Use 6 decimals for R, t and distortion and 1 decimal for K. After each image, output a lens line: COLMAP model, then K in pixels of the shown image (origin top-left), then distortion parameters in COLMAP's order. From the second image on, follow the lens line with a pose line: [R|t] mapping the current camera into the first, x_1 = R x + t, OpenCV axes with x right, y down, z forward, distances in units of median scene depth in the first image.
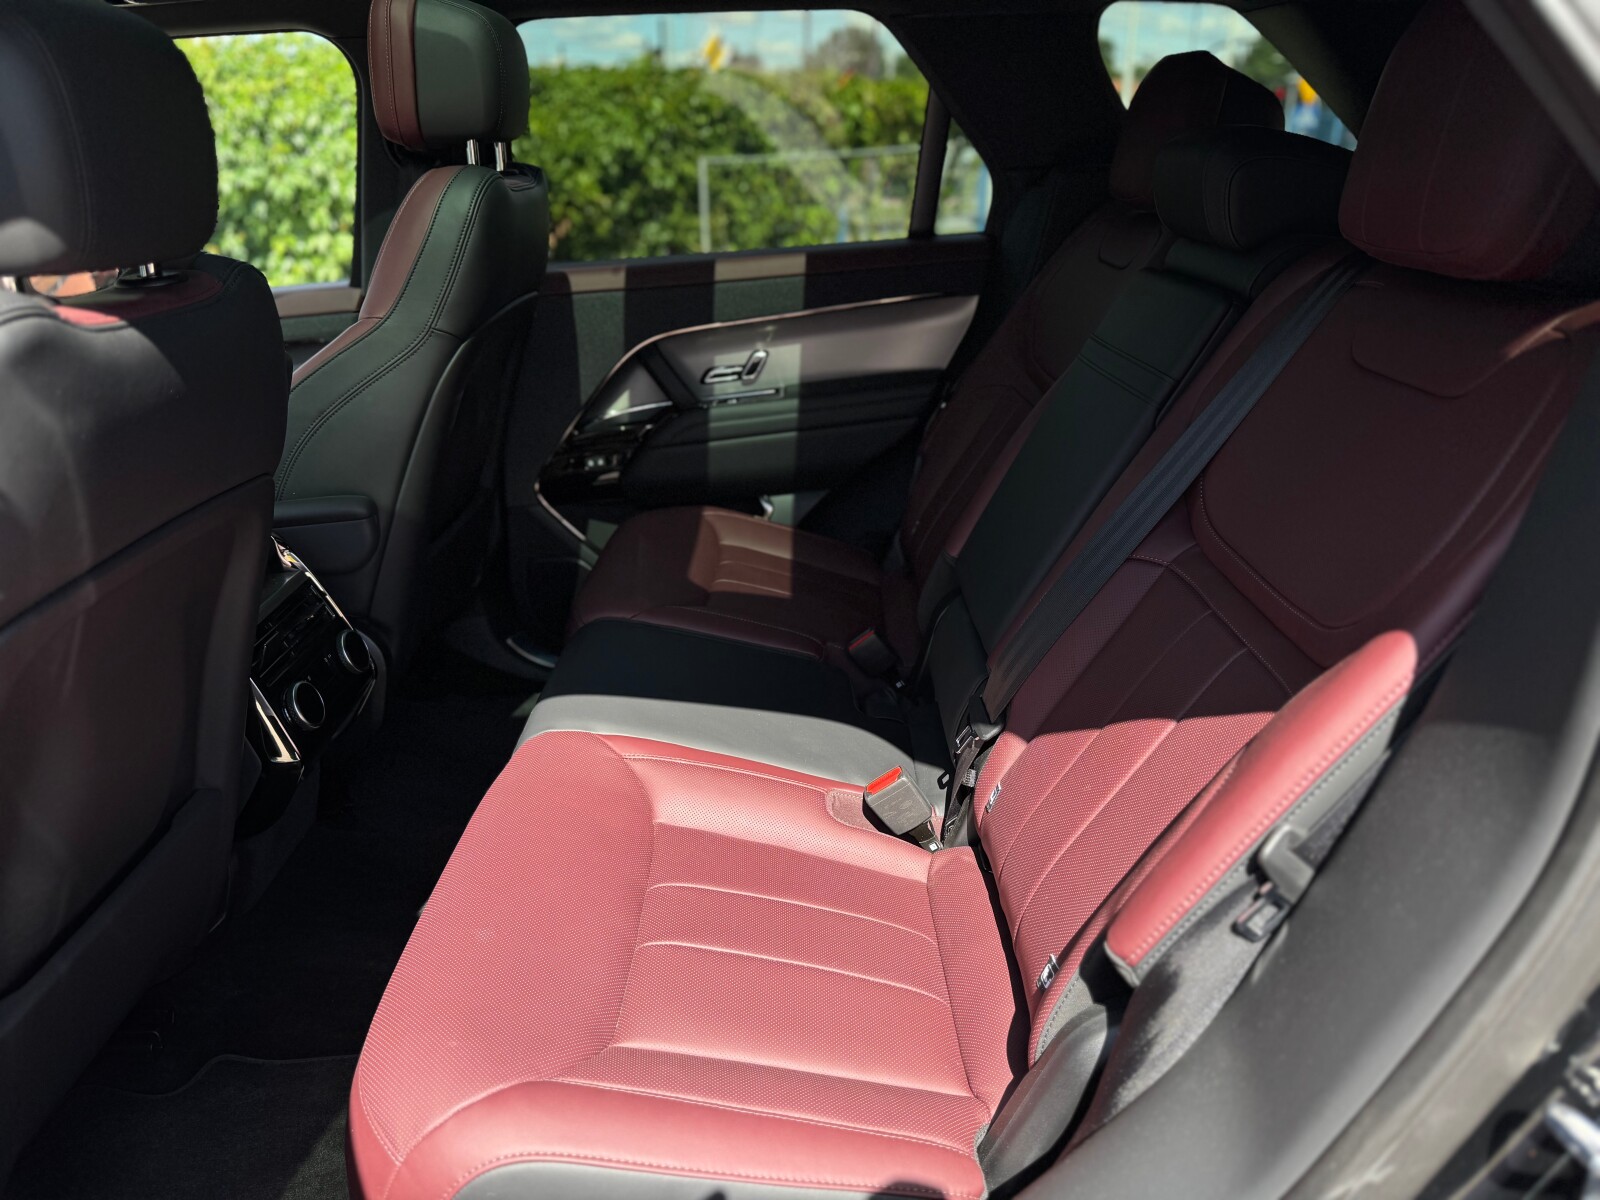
lens RADIAL K [[1145.7, 0, 799.7], [0, 1145.7, 620.8], [0, 0, 1]] dist [0.055338, -0.114555]
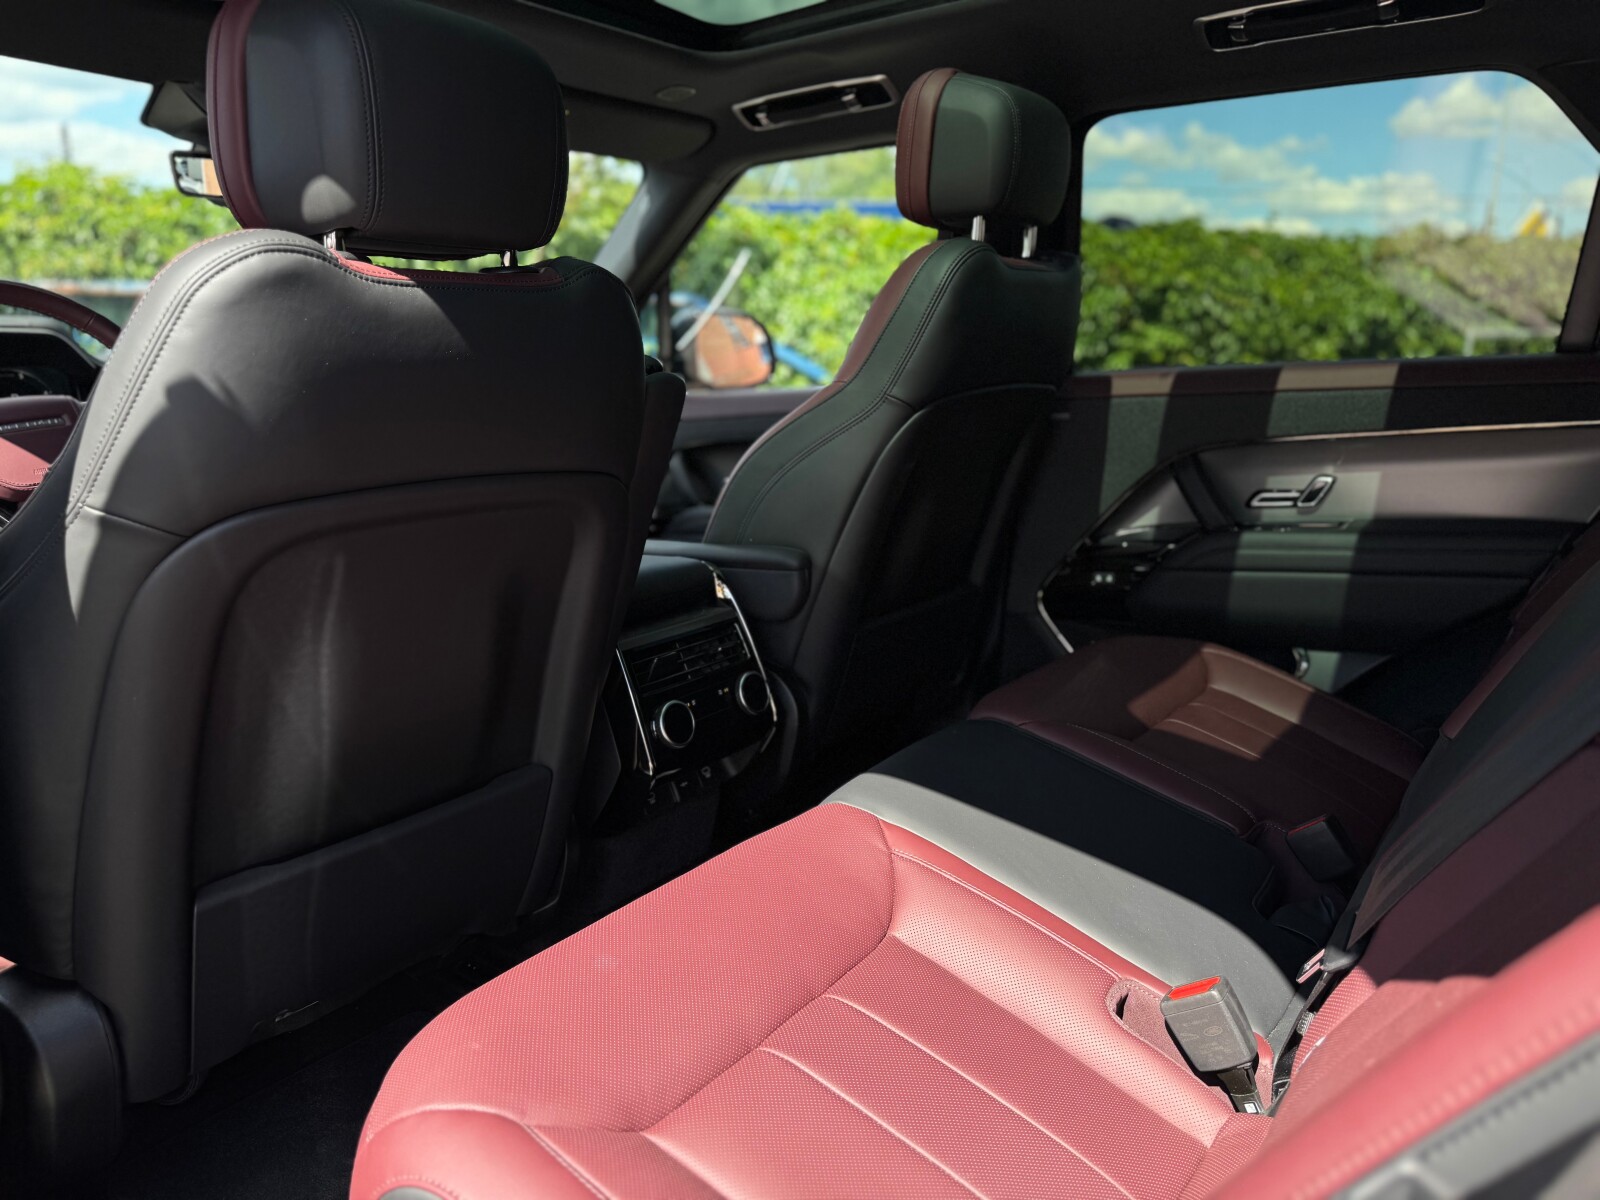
lens RADIAL K [[1154.0, 0, 800.0], [0, 1154.0, 600.0], [0, 0, 1]] dist [-0.009072, -0.001654]
pose [[0.792091, 0.148578, -0.592044, 0.172471], [-0.248630, 0.964349, -0.090629, 0.020616], [0.557472, 0.218987, 0.800793, 0.148366]]
